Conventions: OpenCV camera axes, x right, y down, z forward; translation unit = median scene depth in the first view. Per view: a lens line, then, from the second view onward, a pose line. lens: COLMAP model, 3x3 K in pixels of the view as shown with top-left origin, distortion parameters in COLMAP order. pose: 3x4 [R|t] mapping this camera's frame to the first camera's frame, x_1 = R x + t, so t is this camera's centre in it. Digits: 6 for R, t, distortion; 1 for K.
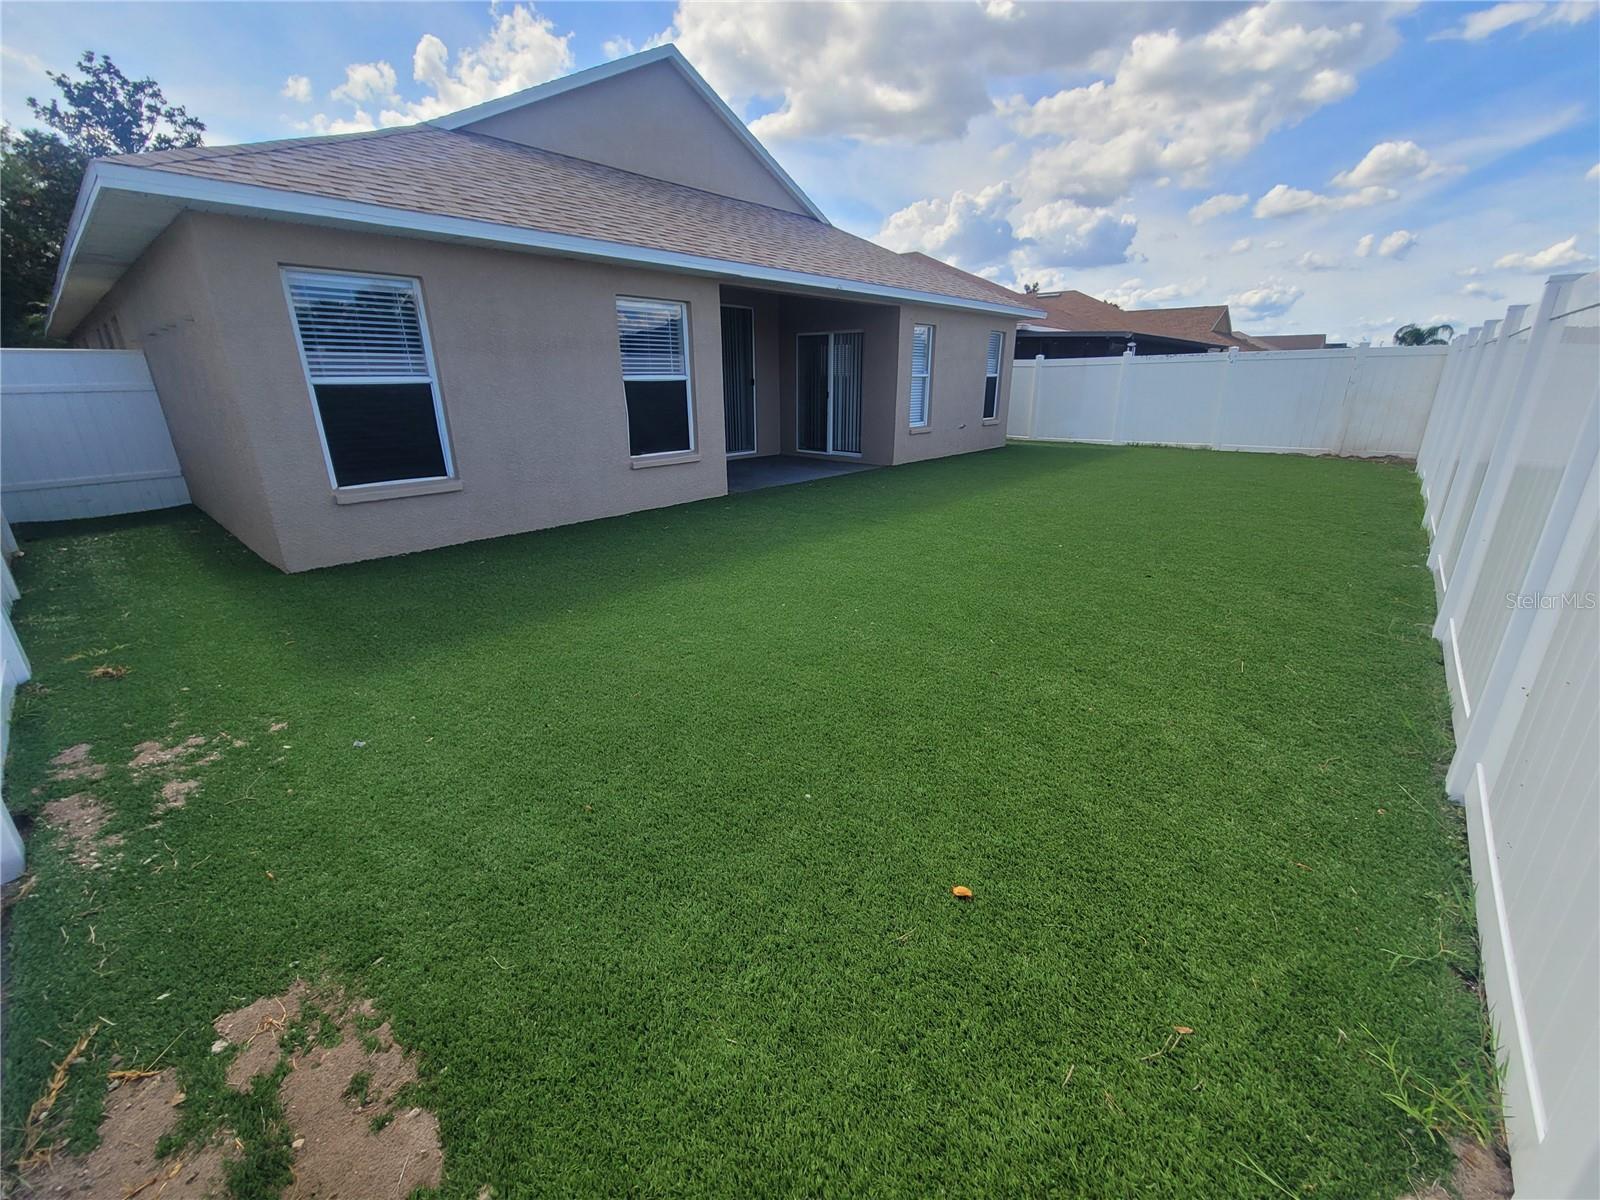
lens RADIAL K [[651.6, 0, 791.0], [0, 651.6, 595.1], [0, 0, 1]] dist [-0.004054, 0.001720]
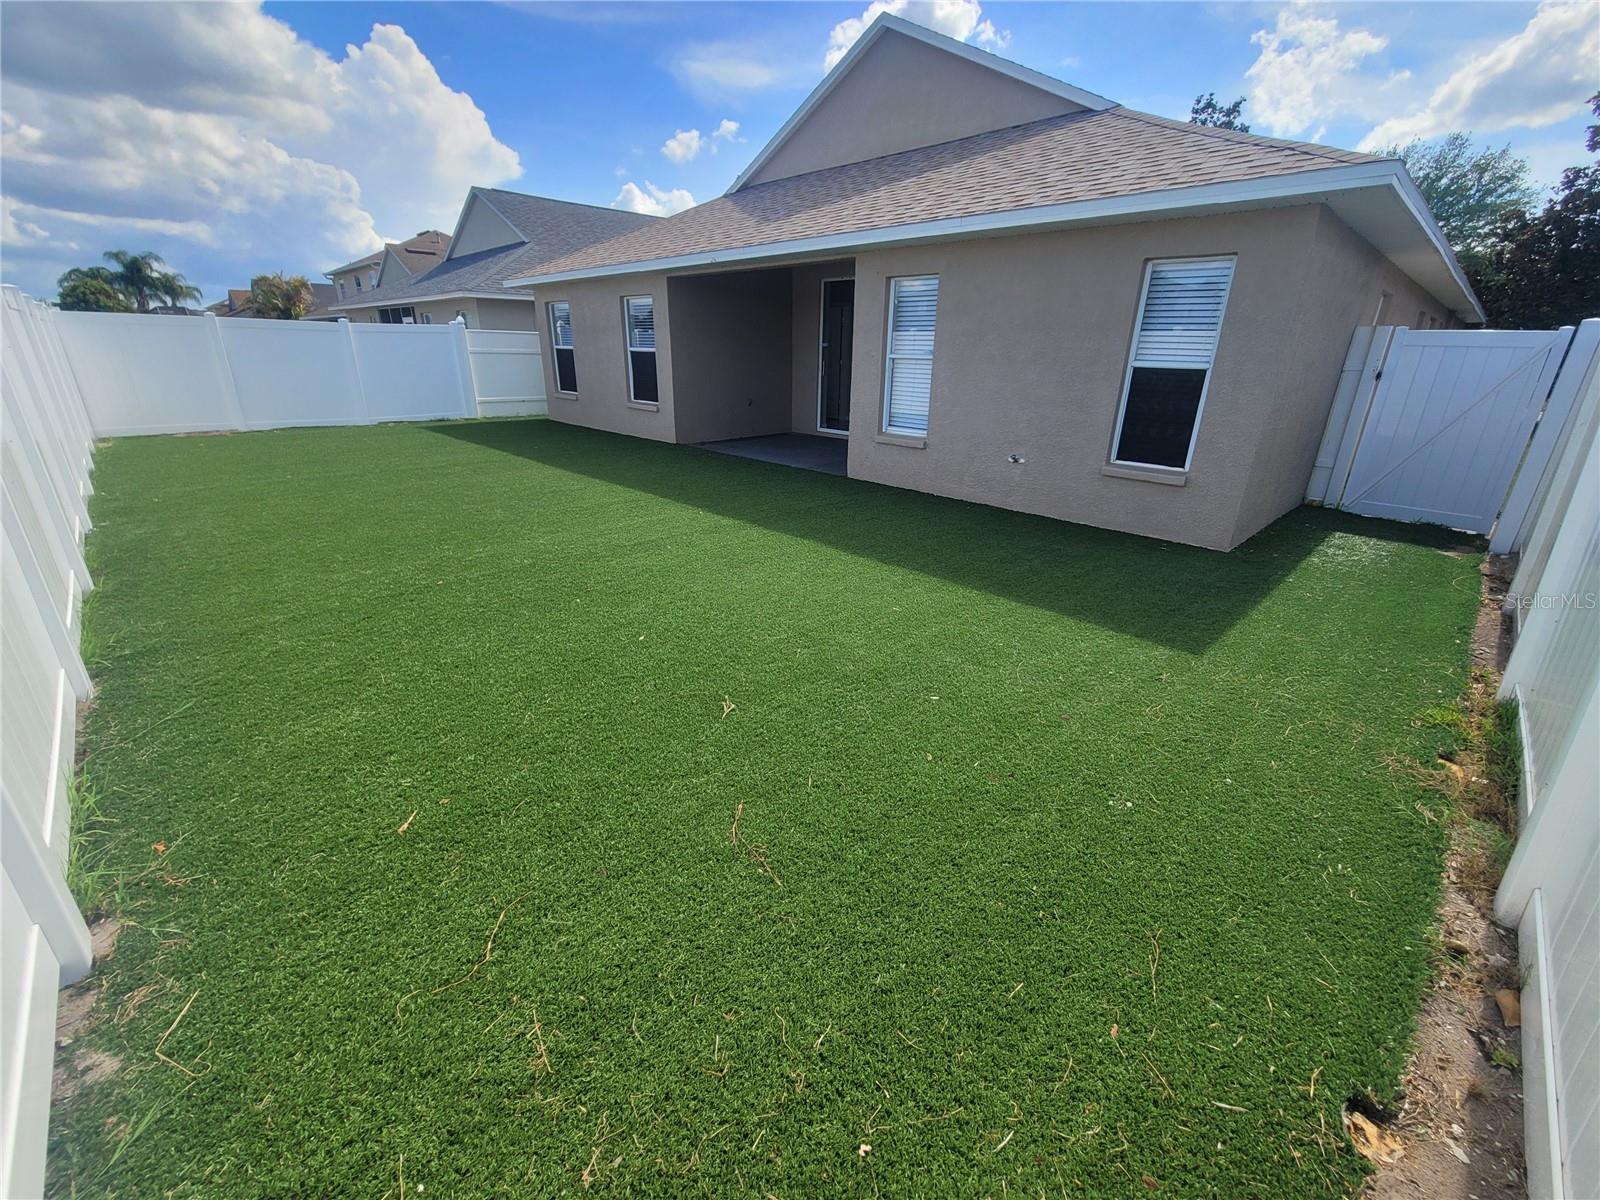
lens RADIAL K [[651.6, 0, 803.4], [0, 651.6, 598.6], [0, 0, 1]] dist [-0.004054, 0.001720]
pose [[-0.044085, 0.358828, -0.932362, 1.254170], [-0.341518, 0.871631, 0.351603, -0.449015], [0.938841, 0.333919, 0.084121, 1.302374]]
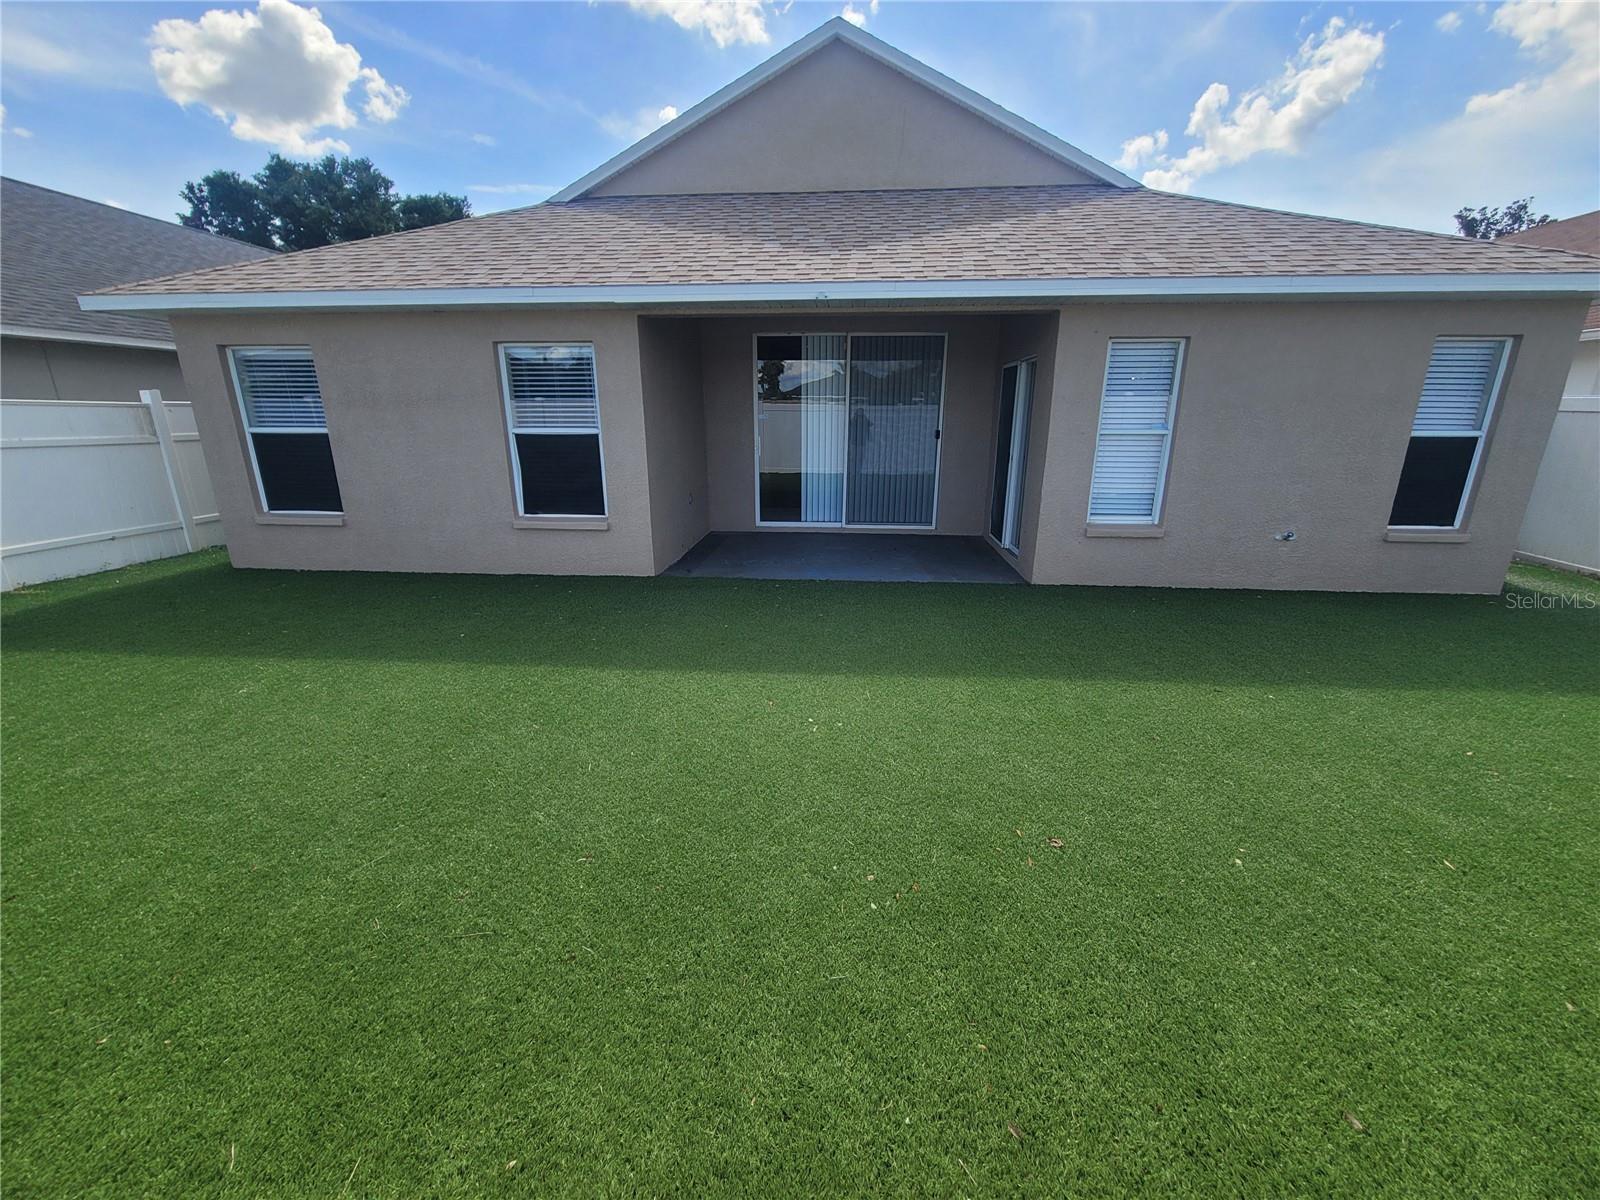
lens RADIAL K [[651.6, 0, 799.0], [0, 651.6, 605.2], [0, 0, 1]] dist [-0.004054, 0.001720]
pose [[0.615110, 0.224087, -0.755927, 0.657224], [-0.257002, 0.963381, 0.076459, -0.239349], [0.745379, 0.147245, 0.650176, 0.656346]]
